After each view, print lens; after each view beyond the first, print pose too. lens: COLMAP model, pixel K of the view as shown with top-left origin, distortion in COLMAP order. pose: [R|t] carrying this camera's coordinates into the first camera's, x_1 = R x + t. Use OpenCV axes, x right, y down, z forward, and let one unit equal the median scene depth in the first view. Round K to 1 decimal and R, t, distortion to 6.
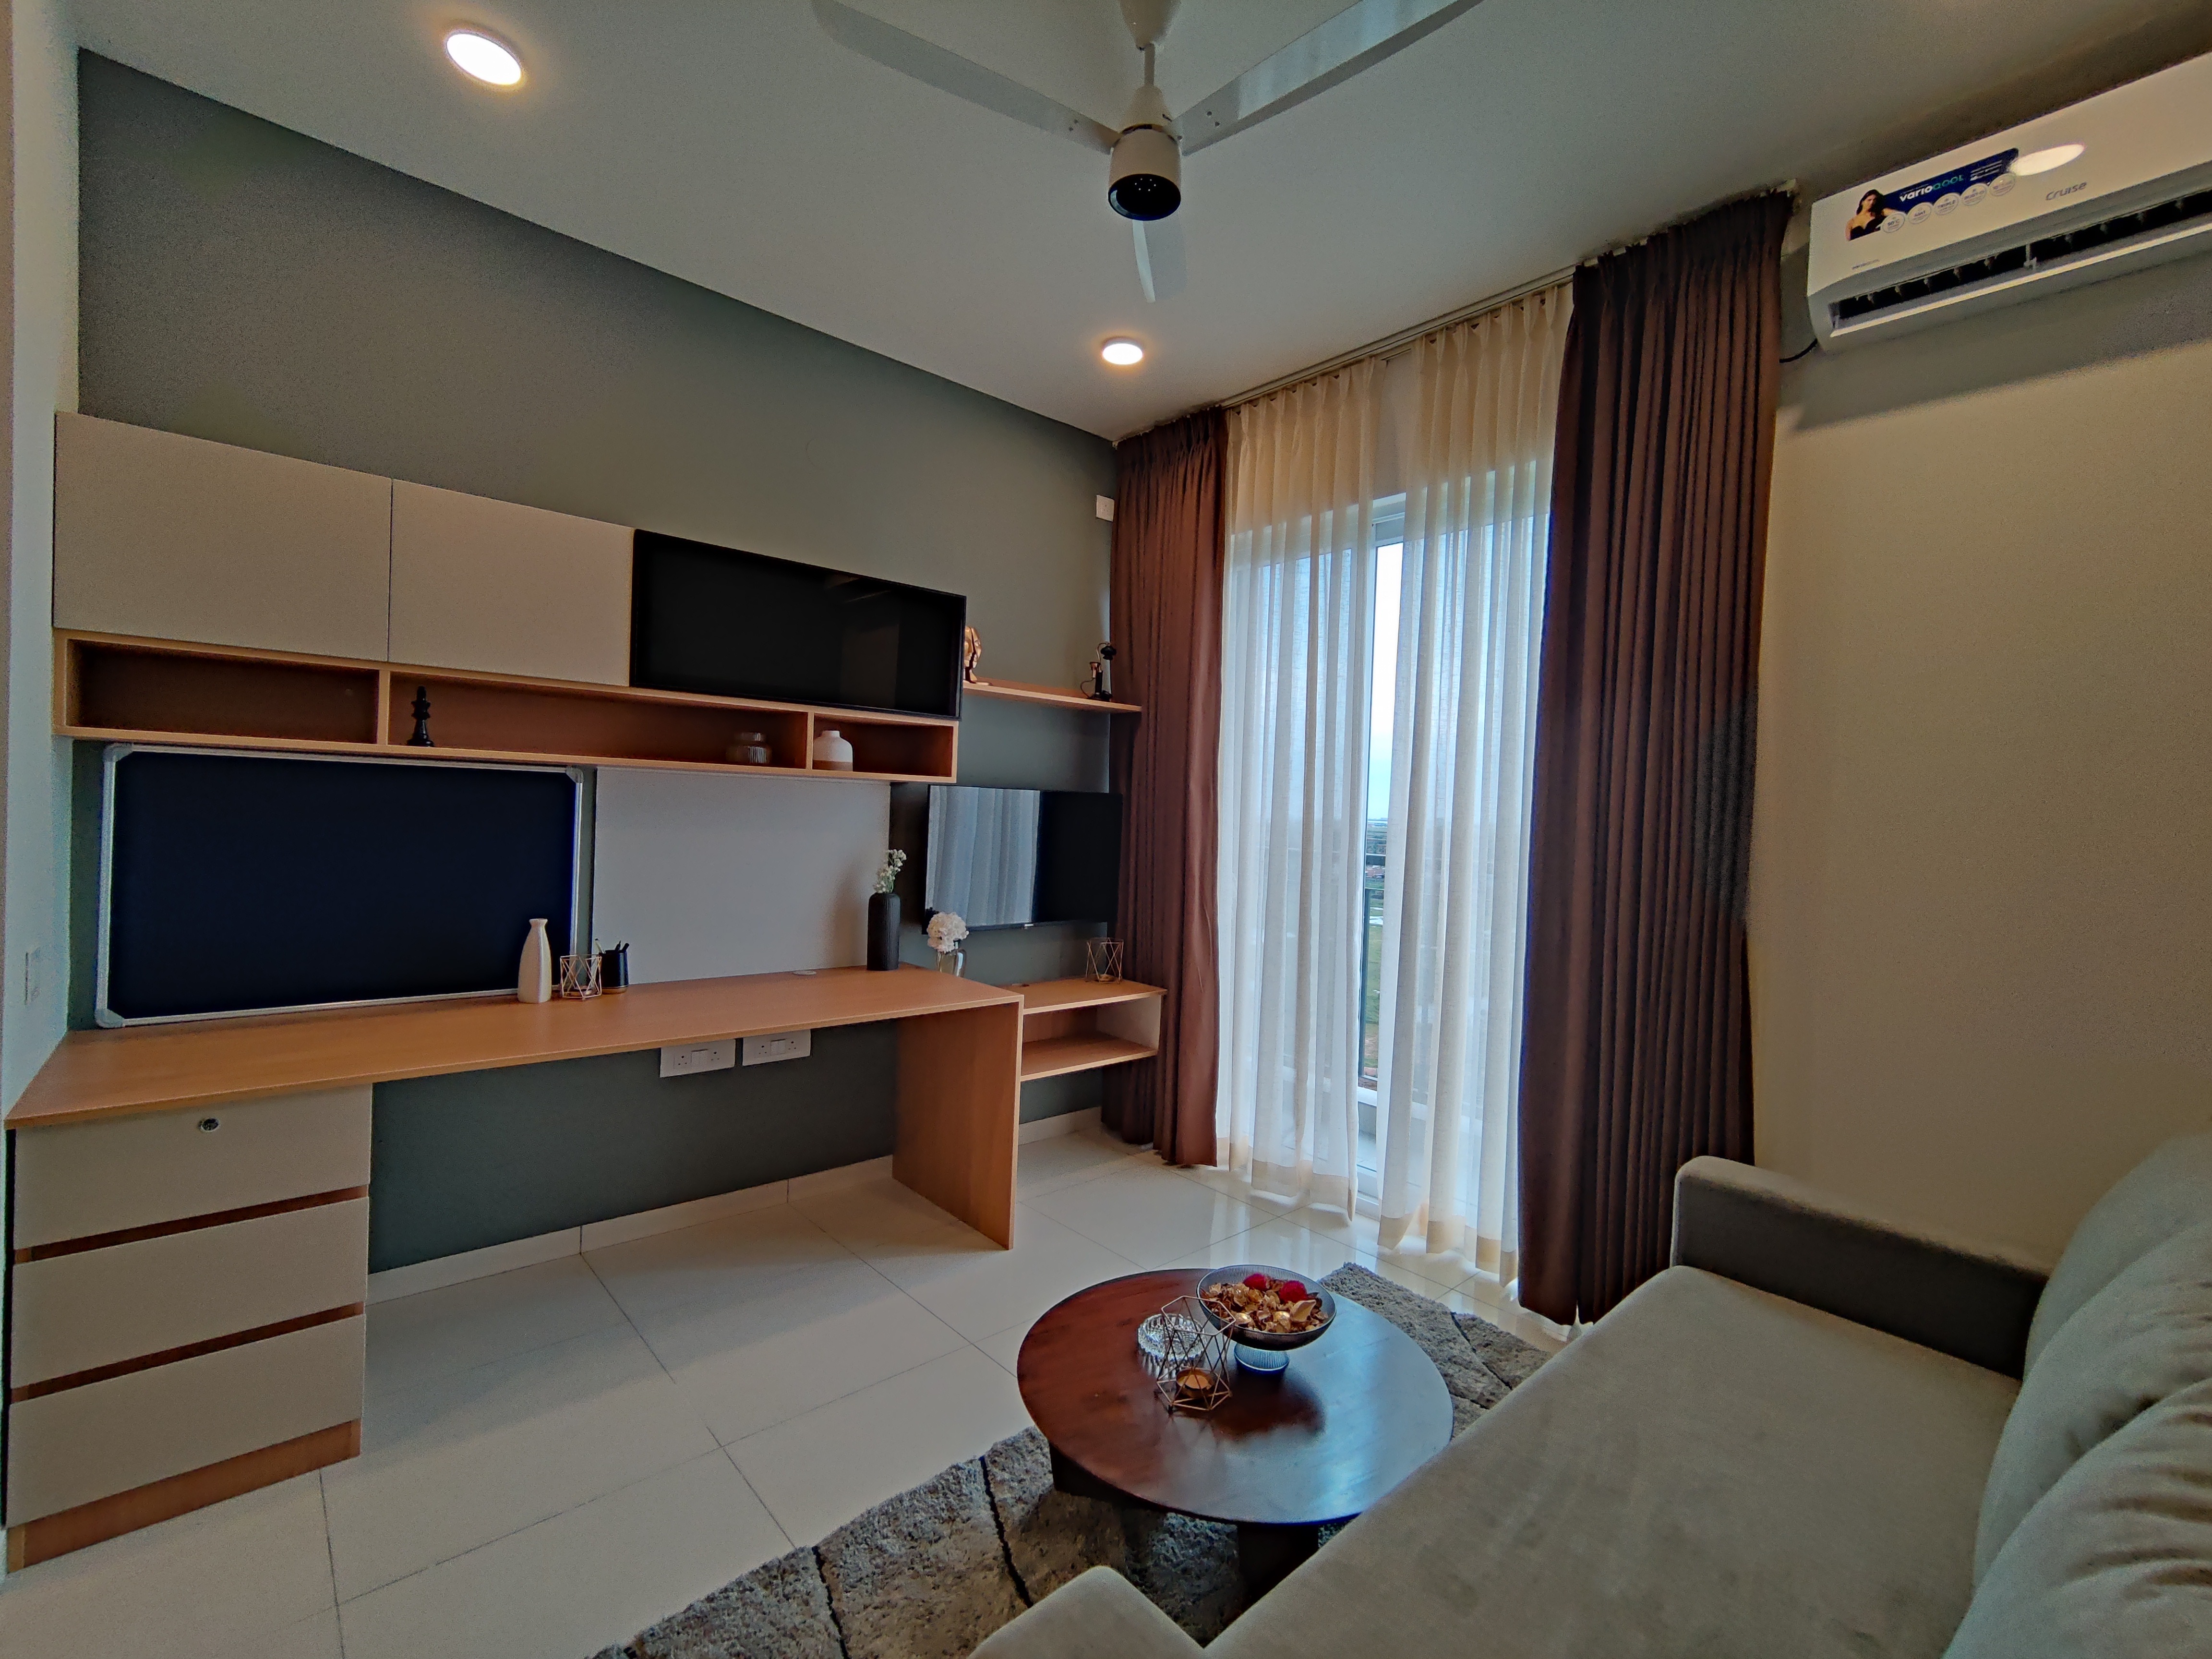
lens RADIAL K [[951.2, 0, 1112.5], [0, 951.2, 822.8], [0, 0, 1]] dist [-0.005015, 0.000641]
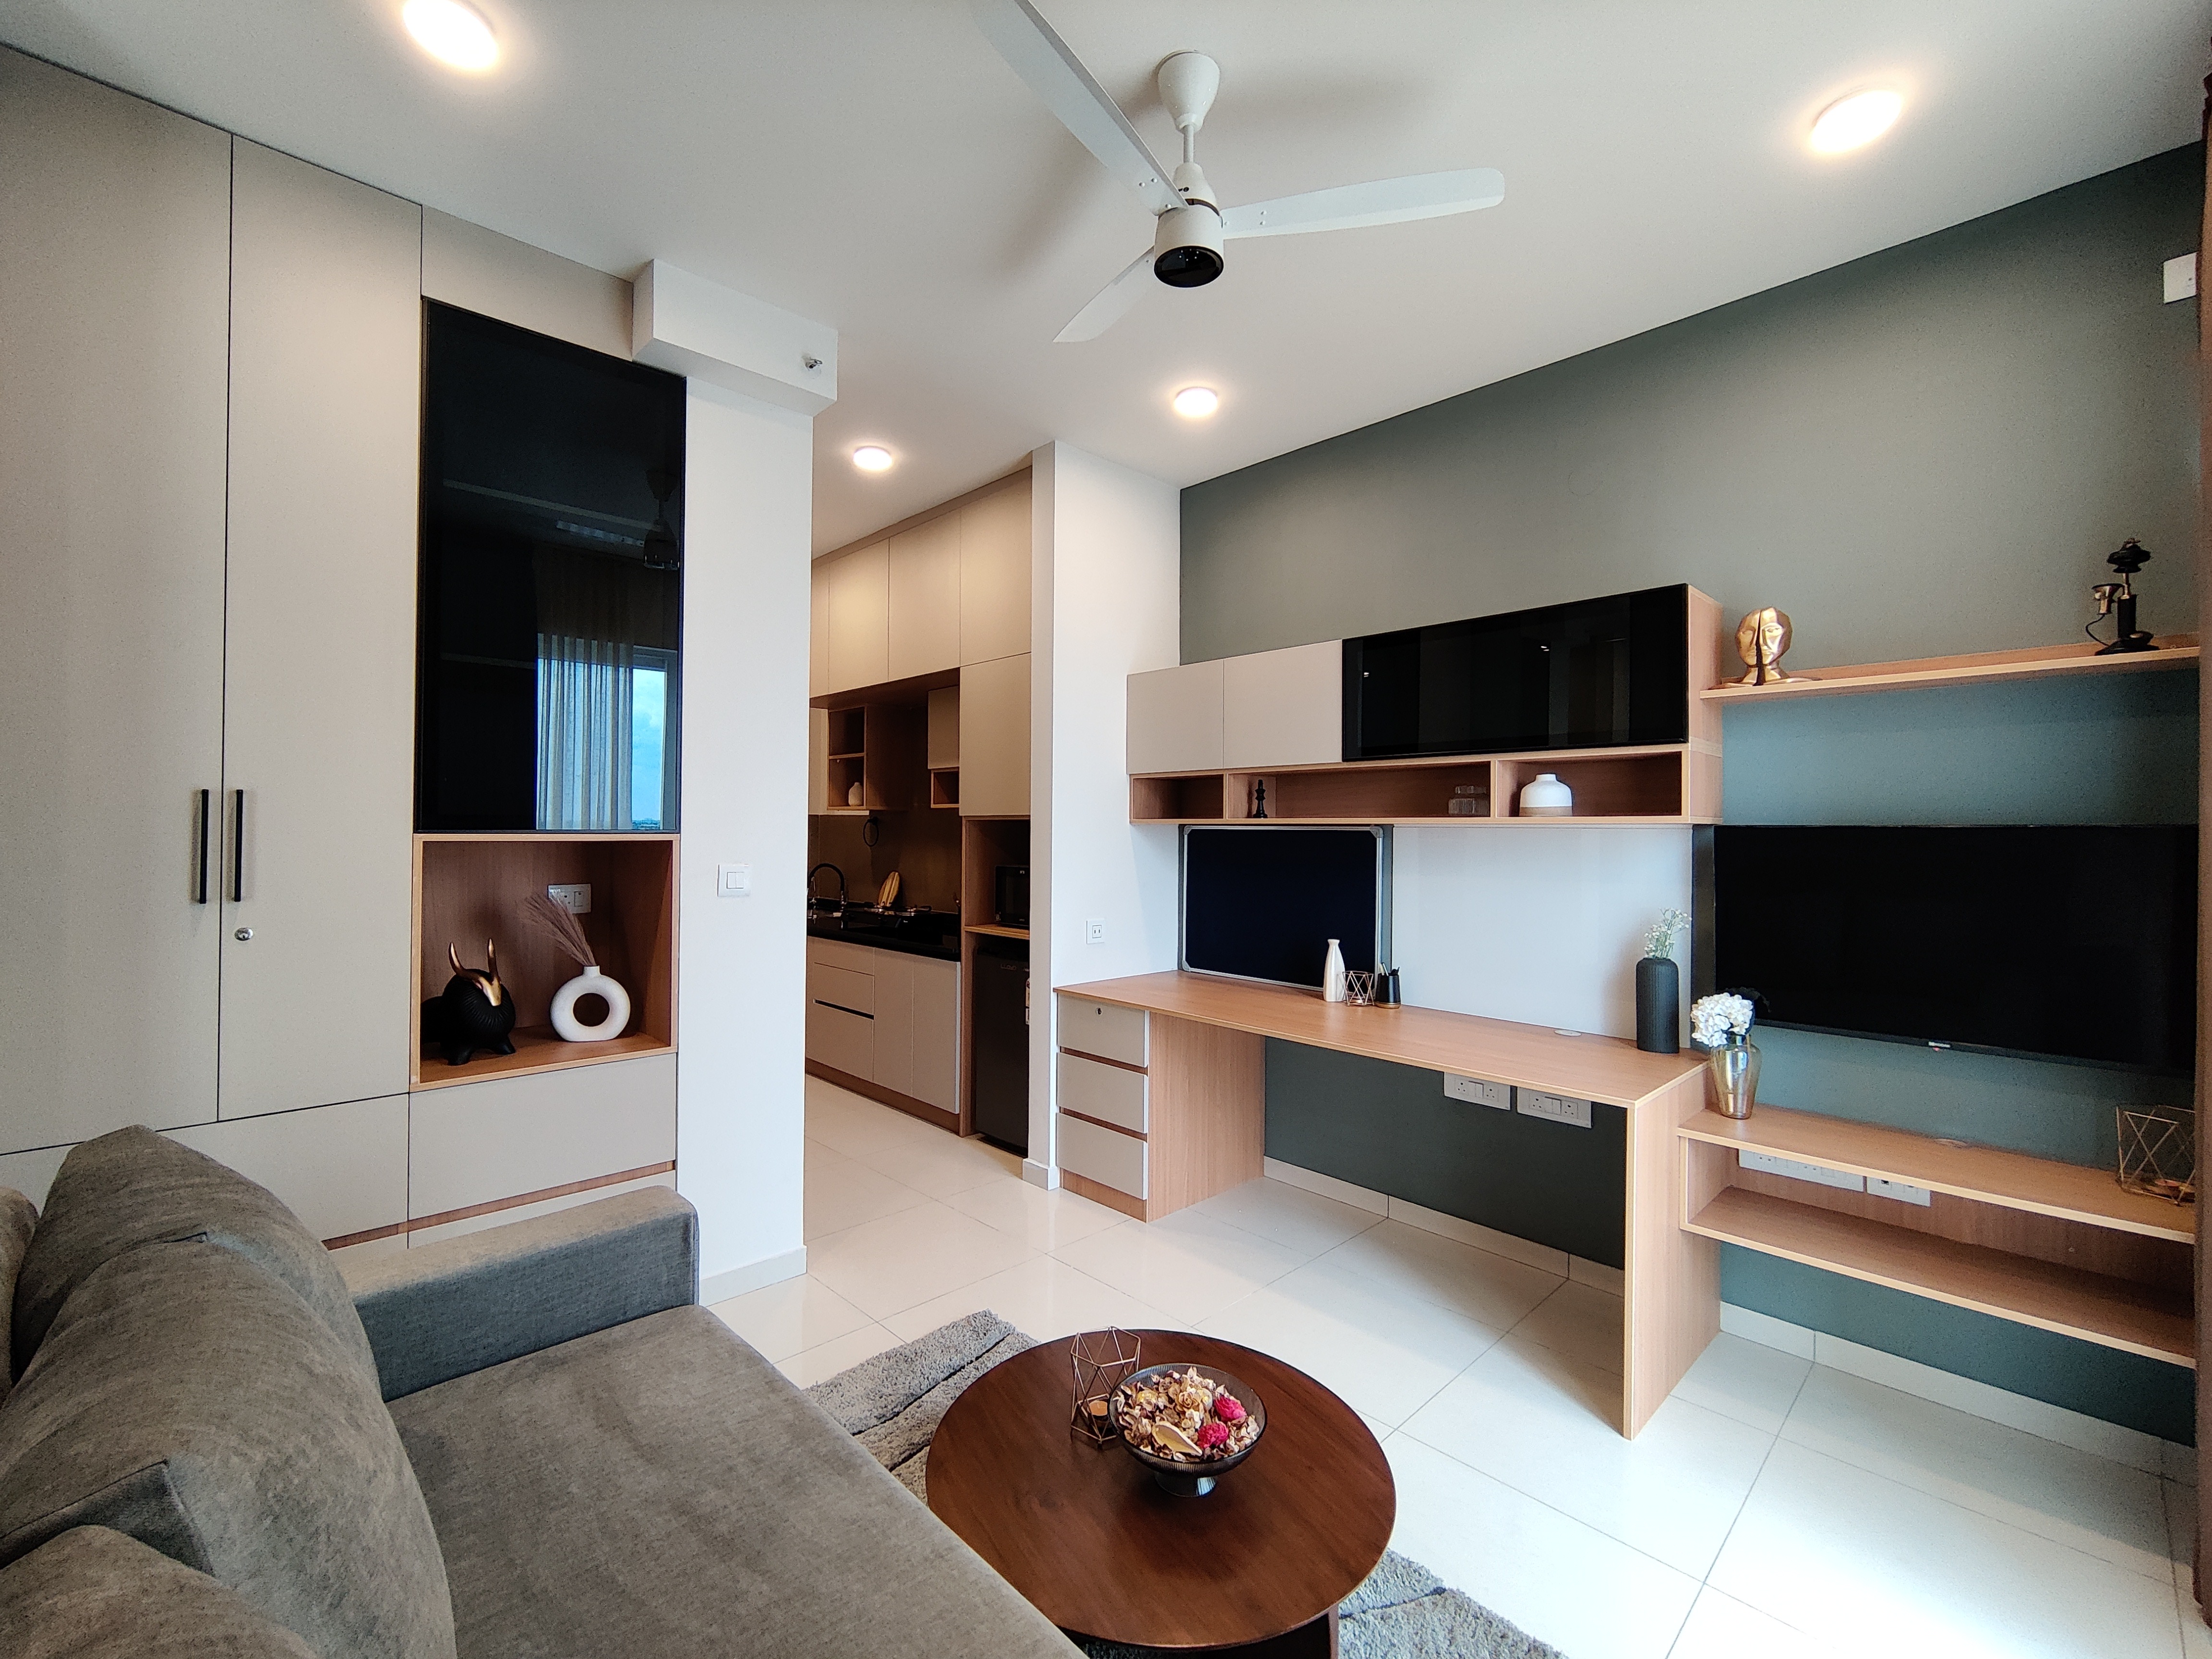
lens RADIAL K [[951.2, 0, 1111.9], [0, 951.2, 822.3], [0, 0, 1]] dist [-0.005015, 0.000641]
pose [[0.039475, -0.046739, -0.998127, 0.663481], [-0.020583, 0.998655, -0.047578, 0.004912], [0.999009, 0.022422, 0.038460, 0.561430]]
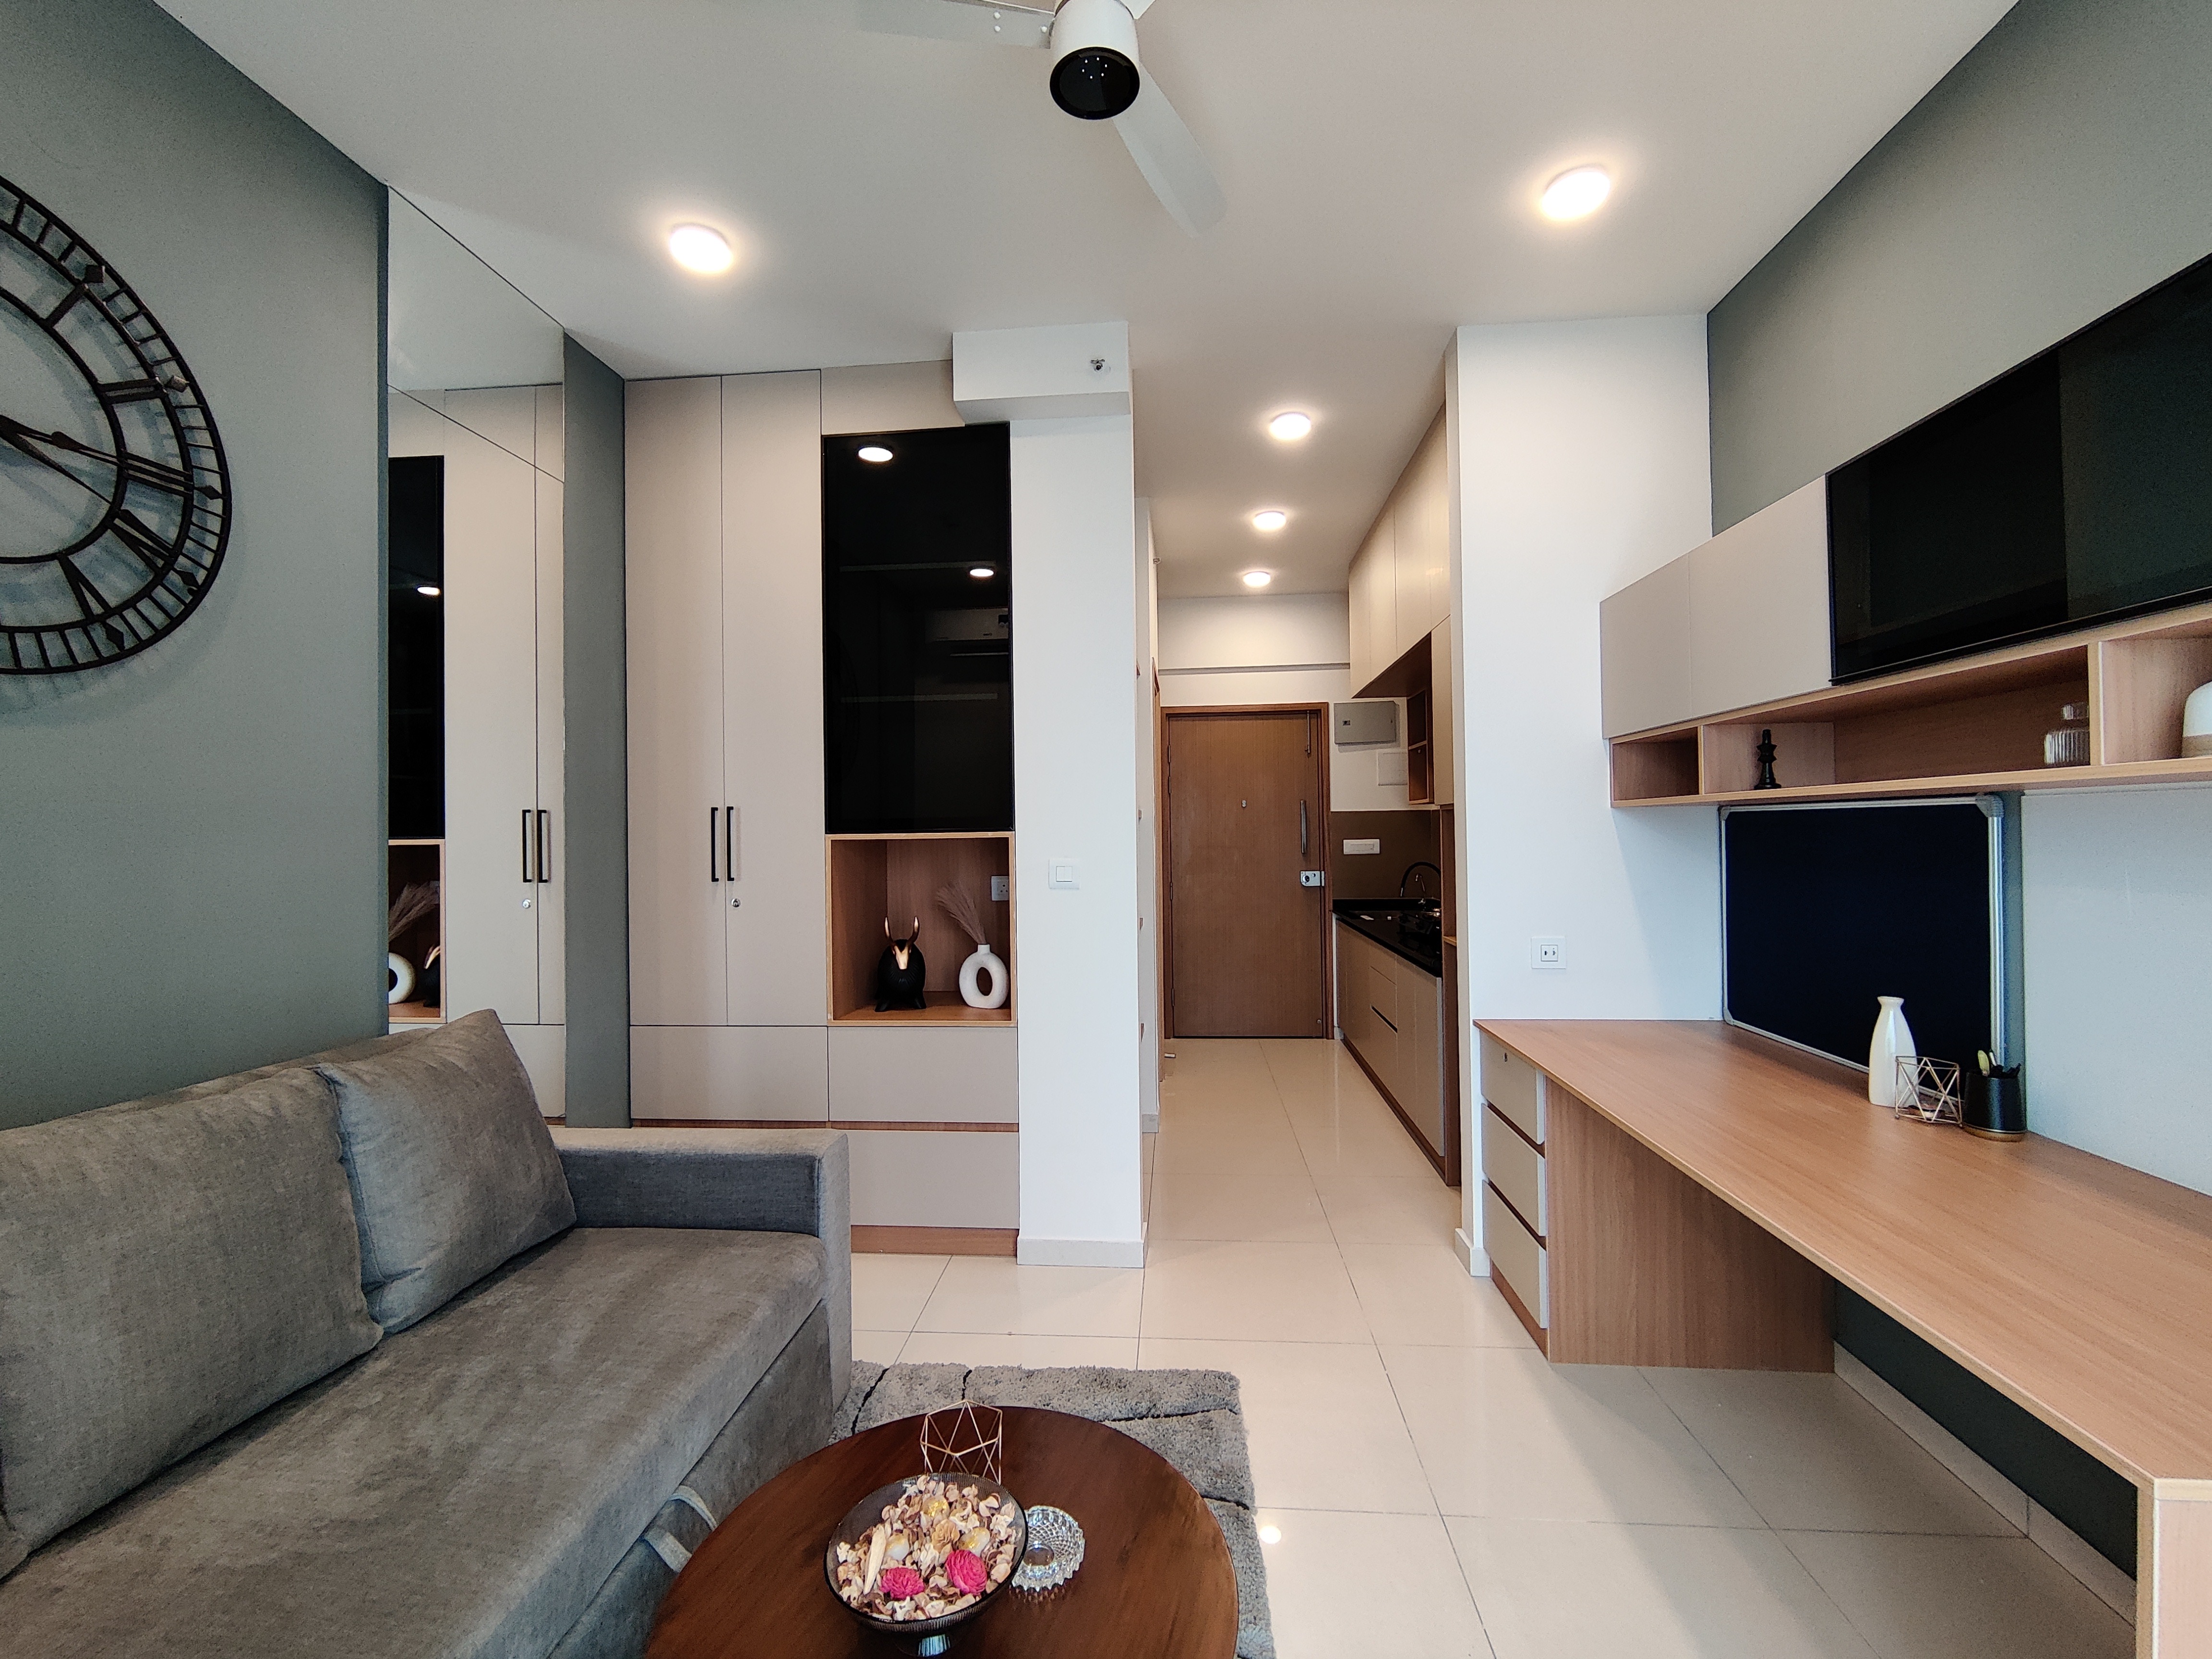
lens RADIAL K [[951.2, 0, 1102.7], [0, 951.2, 823.0], [0, 0, 1]] dist [-0.005015, 0.000641]
pose [[-0.731948, -0.035787, -0.680420, 0.350174], [-0.024524, 0.999356, -0.026180, -0.003789], [0.680919, -0.002476, -0.732355, 1.007727]]
